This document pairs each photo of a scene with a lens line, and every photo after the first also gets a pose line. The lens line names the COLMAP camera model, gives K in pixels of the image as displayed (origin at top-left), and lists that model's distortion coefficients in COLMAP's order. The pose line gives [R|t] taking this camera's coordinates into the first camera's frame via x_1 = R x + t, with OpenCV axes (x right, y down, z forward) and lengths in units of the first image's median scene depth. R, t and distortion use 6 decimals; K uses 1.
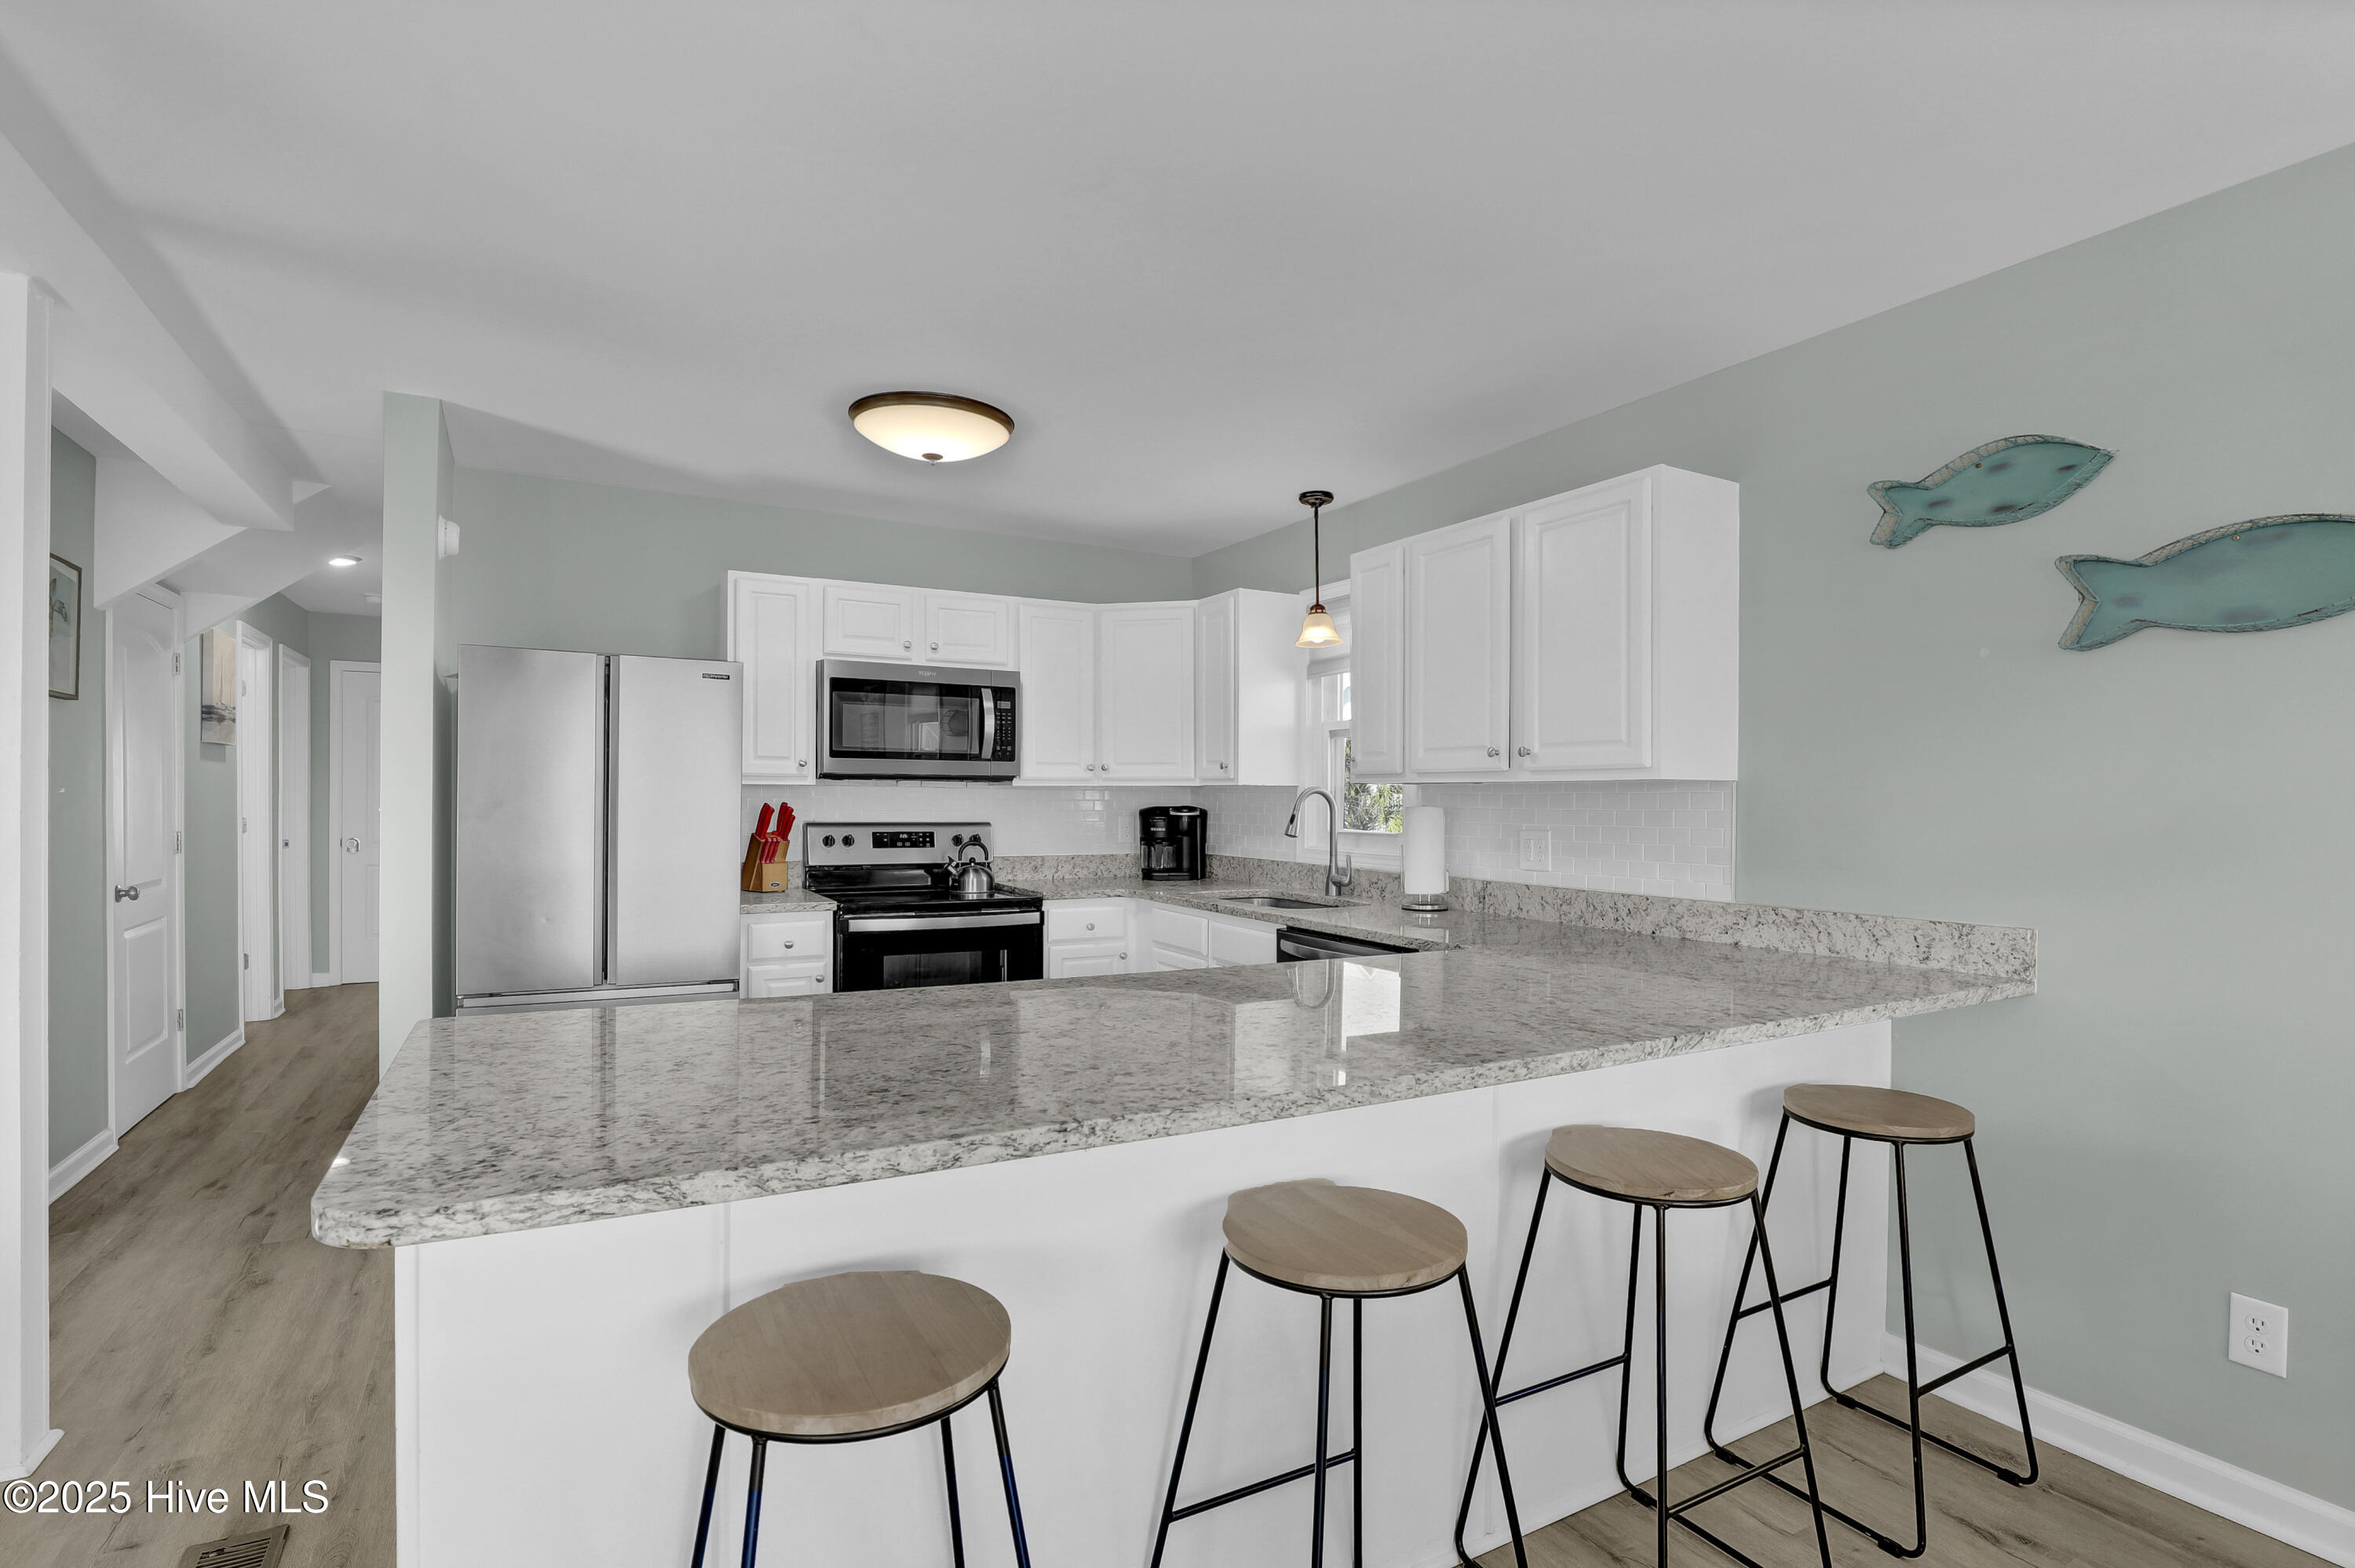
lens RADIAL K [[1112.8, 0, 1193.2], [0, 1112.8, 794.6], [0, 0, 1]] dist [-0.032591, 0.005061]
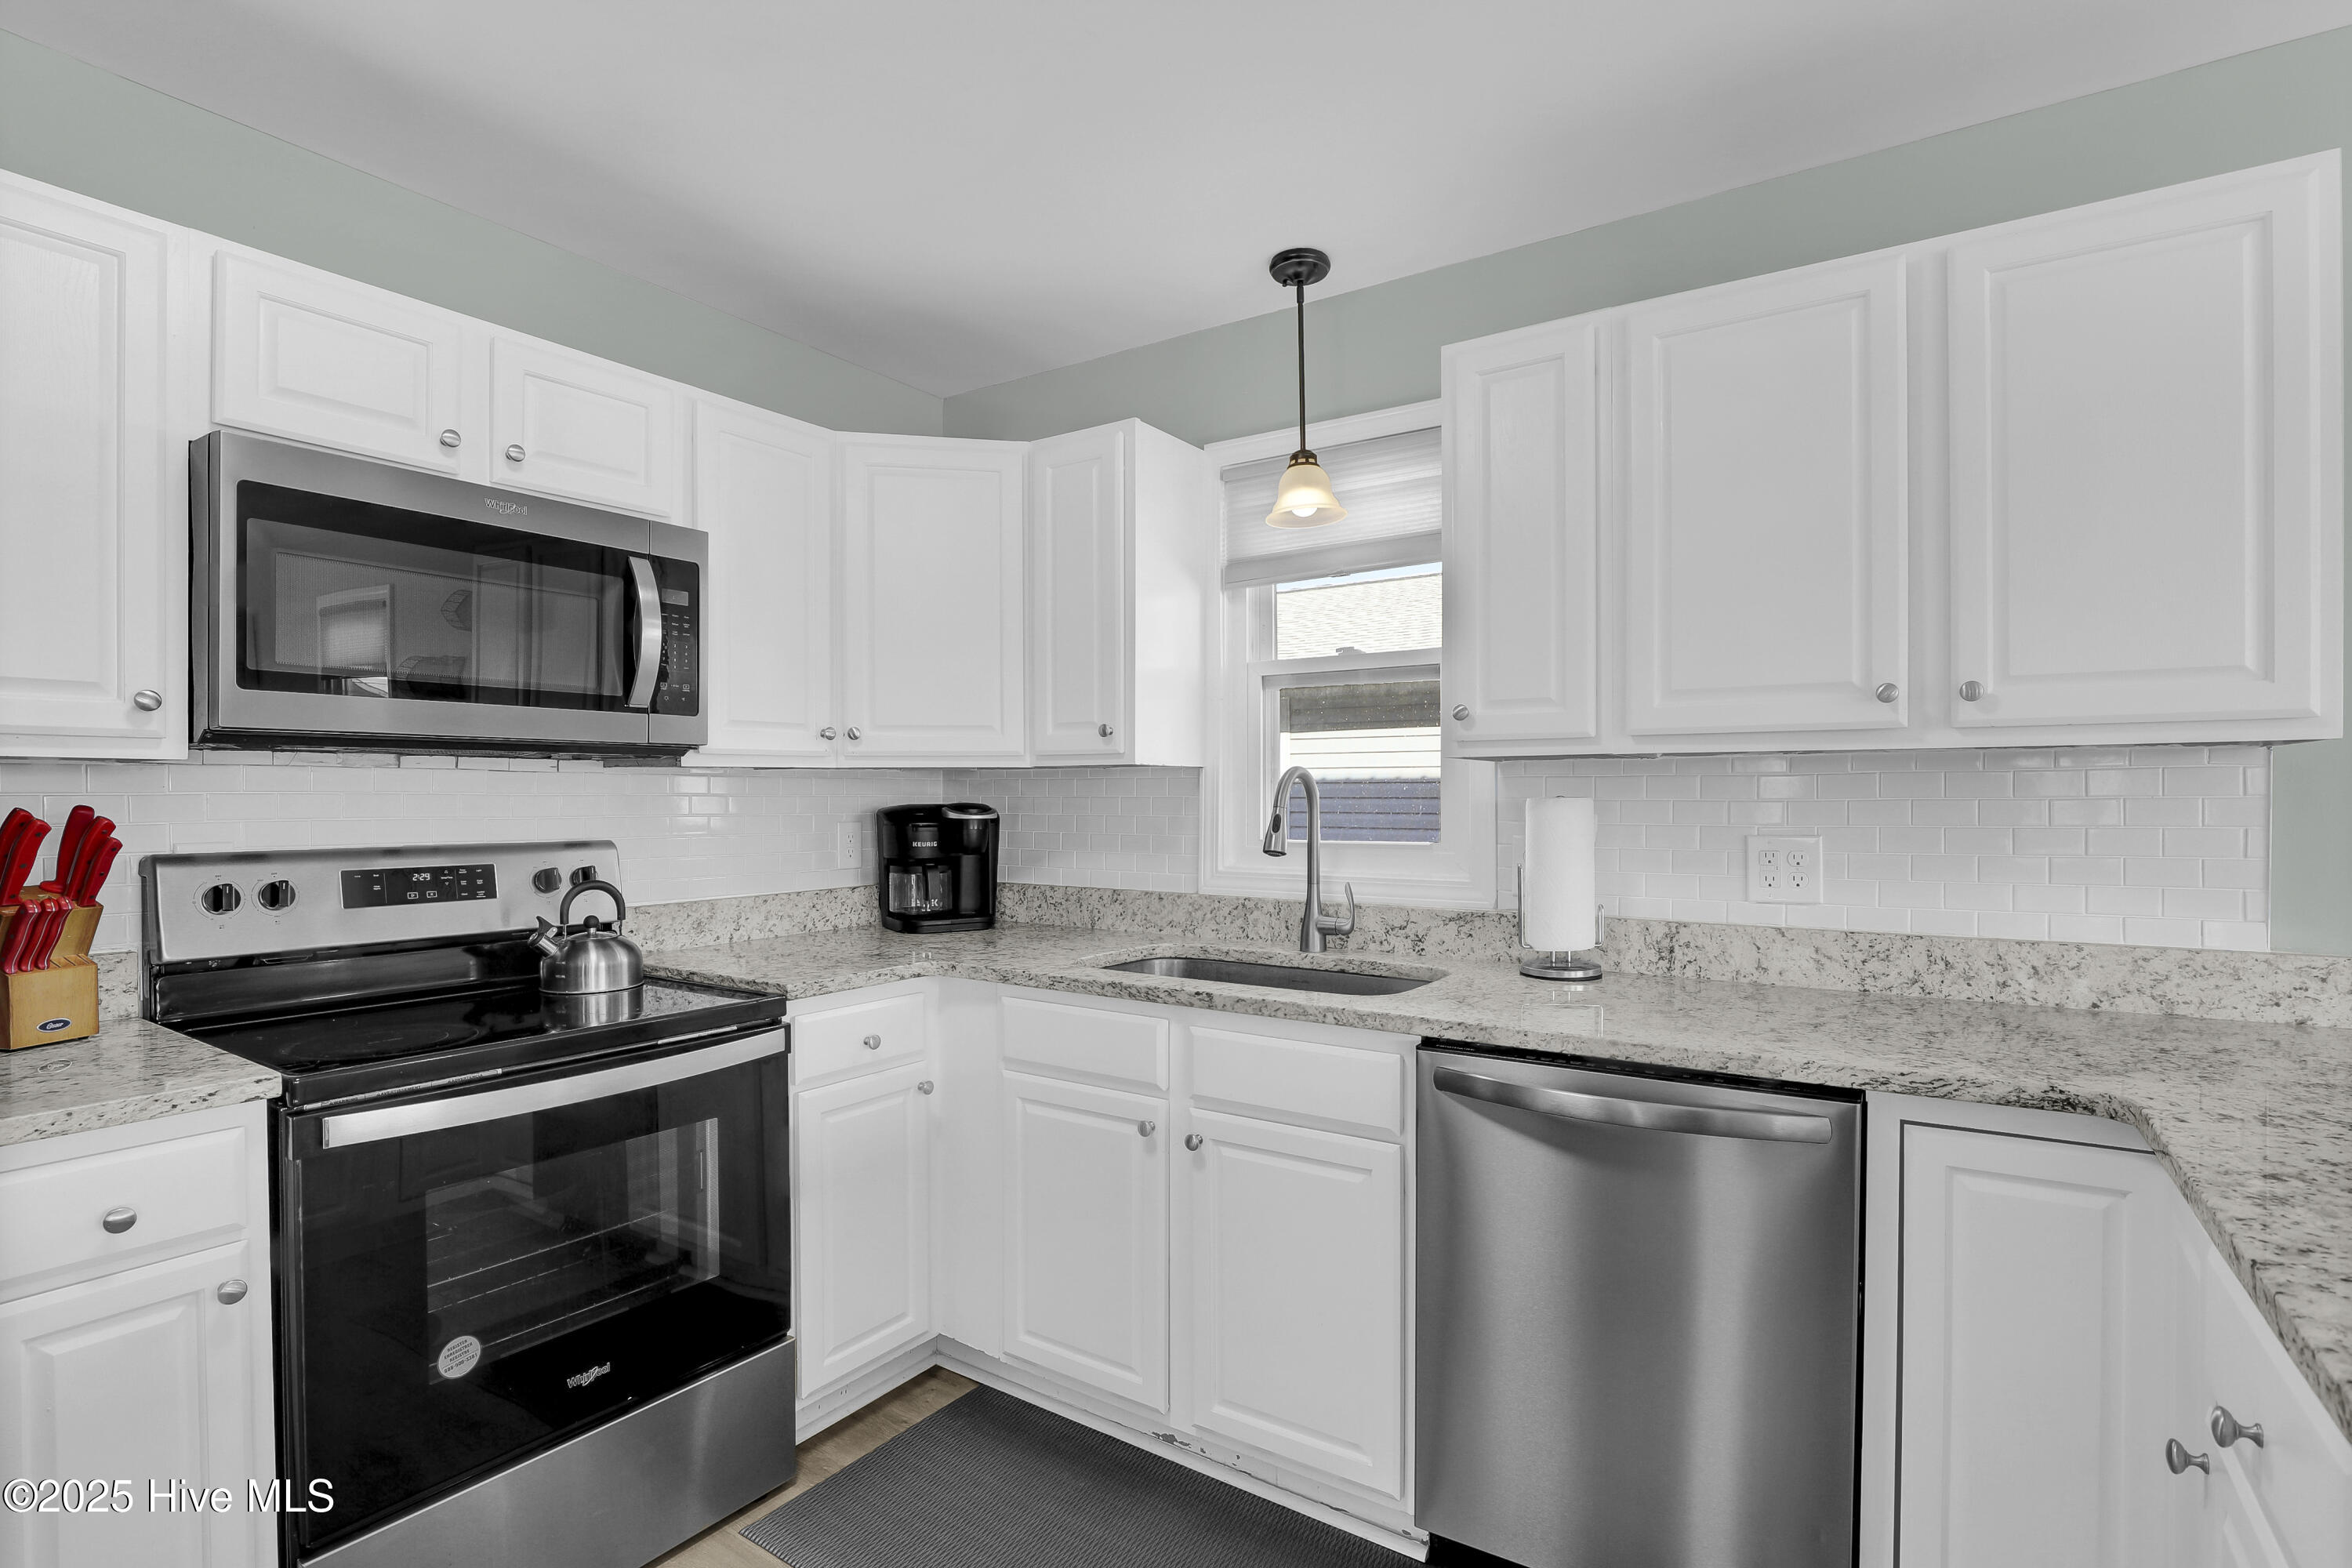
lens RADIAL K [[1111.5, 0, 1191.7], [0, 1111.5, 794.6], [0, 0, 1]] dist [-0.032591, 0.005061]
pose [[0.894138, -0.009050, 0.447700, -0.185863], [0.007574, 0.999958, 0.005087, 0.003923], [-0.447727, -0.001158, 0.894170, 0.475853]]
